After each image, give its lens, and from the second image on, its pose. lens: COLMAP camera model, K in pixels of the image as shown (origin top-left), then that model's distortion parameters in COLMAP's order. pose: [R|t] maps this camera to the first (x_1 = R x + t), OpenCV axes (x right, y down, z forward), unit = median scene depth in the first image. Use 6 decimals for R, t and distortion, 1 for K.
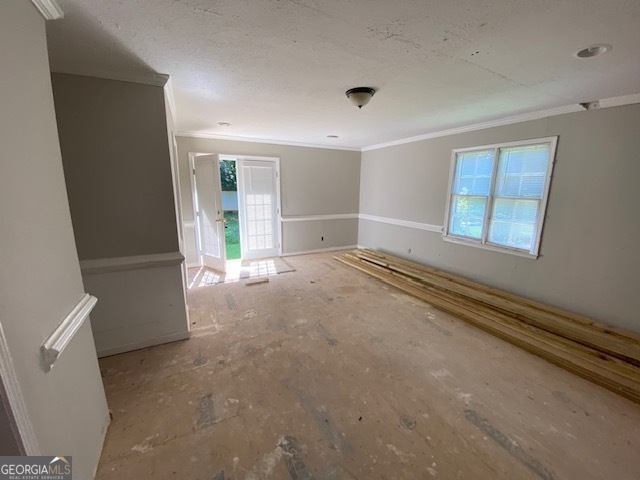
lens RADIAL K [[261.8, 0, 320.0], [0, 261.8, 240.0], [0, 0, 1]] dist [0.060441, -0.043159]
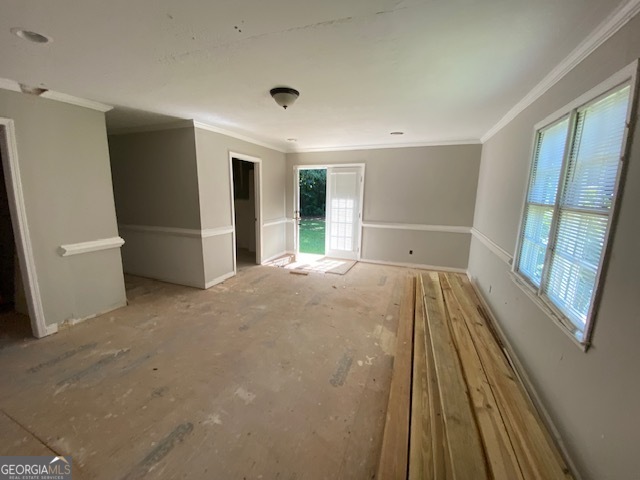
lens RADIAL K [[261.8, 0, 320.0], [0, 261.8, 240.0], [0, 0, 1]] dist [0.060441, -0.043159]
pose [[0.648116, 0.135154, -0.749452, 0.568857], [-0.159757, 0.986357, 0.039721, -0.037845], [0.744596, 0.093987, 0.660866, 0.261391]]
